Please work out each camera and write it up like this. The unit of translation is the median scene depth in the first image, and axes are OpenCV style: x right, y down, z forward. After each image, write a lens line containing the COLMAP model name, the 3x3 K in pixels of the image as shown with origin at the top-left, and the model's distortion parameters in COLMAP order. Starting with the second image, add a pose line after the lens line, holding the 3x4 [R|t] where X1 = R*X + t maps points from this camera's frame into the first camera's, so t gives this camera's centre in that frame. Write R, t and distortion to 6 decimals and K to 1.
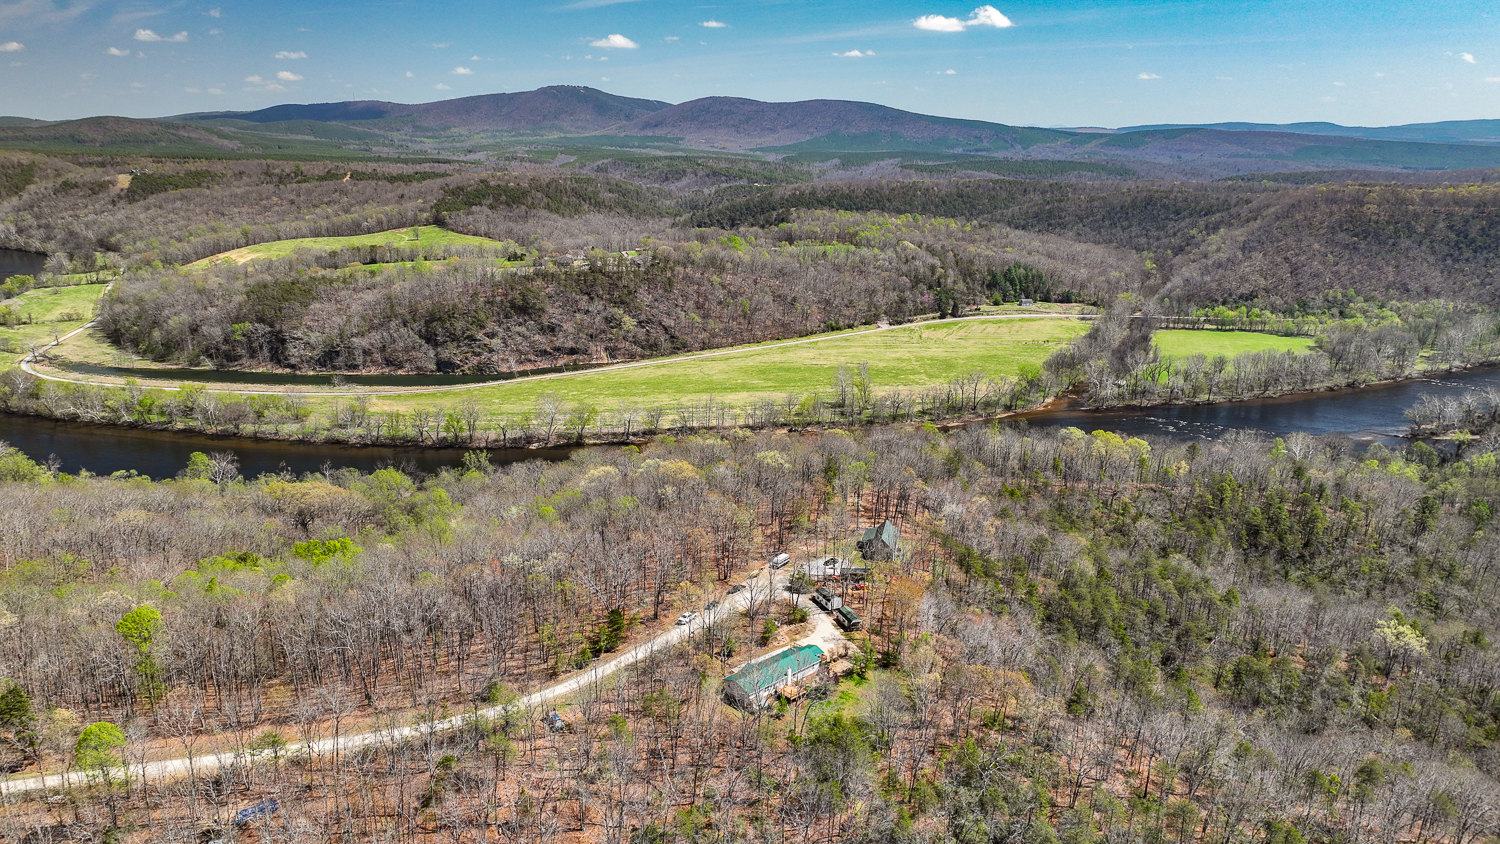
lens RADIAL K [[1052.2, 0, 748.1], [0, 1052.2, 422.0], [0, 0, 1]] dist [0.001404, 0.013176]
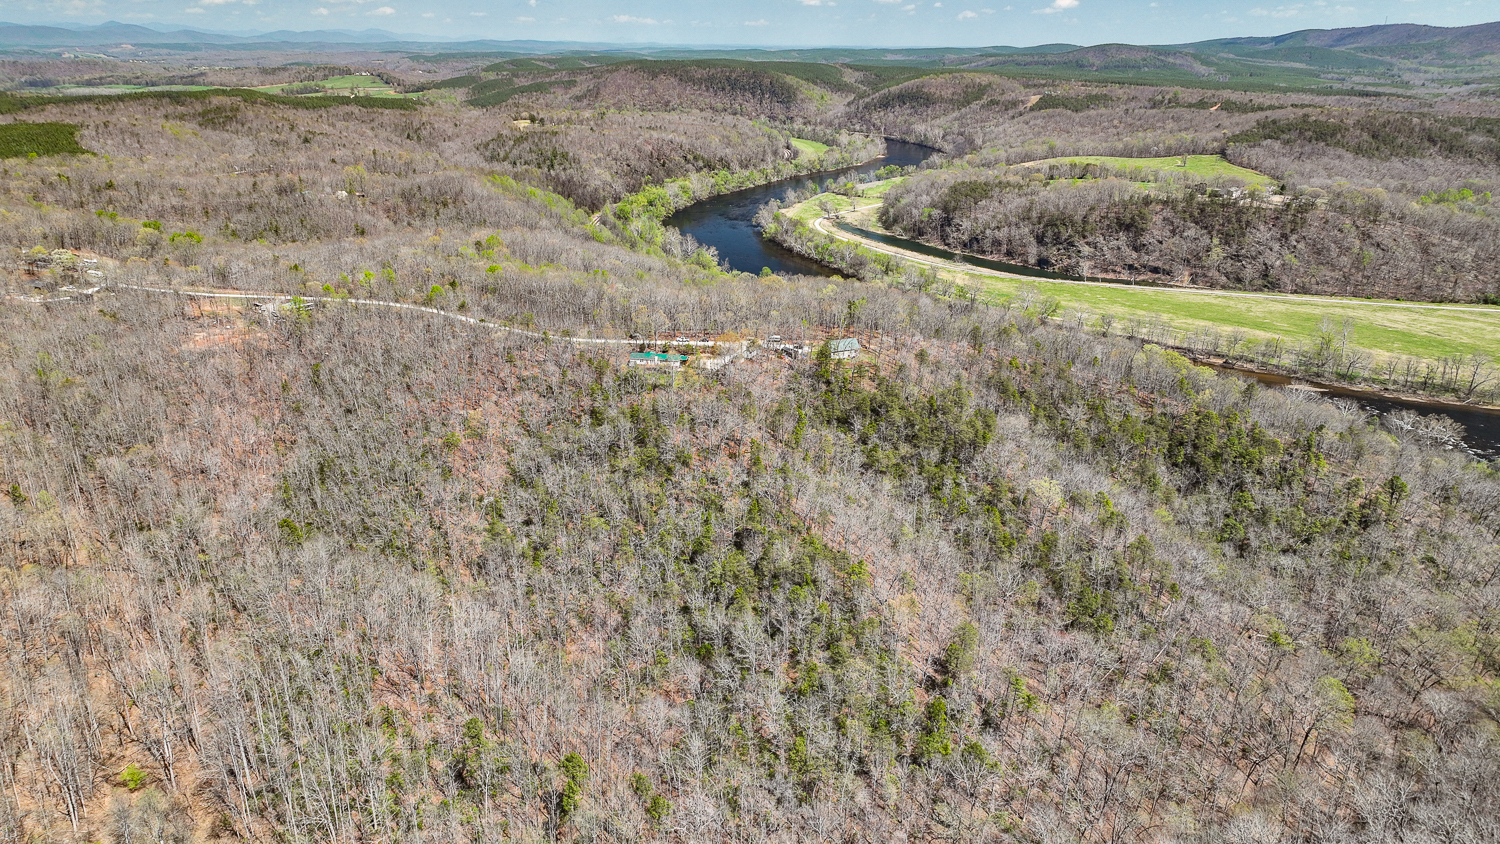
lens RADIAL K [[1052.2, 0, 748.1], [0, 1052.2, 422.0], [0, 0, 1]] dist [0.001404, 0.013176]
pose [[0.614635, 0.269762, -0.741251, 0.367720], [-0.220869, 0.960972, 0.166583, -0.002829], [0.757259, 0.061331, 0.650229, -0.032106]]
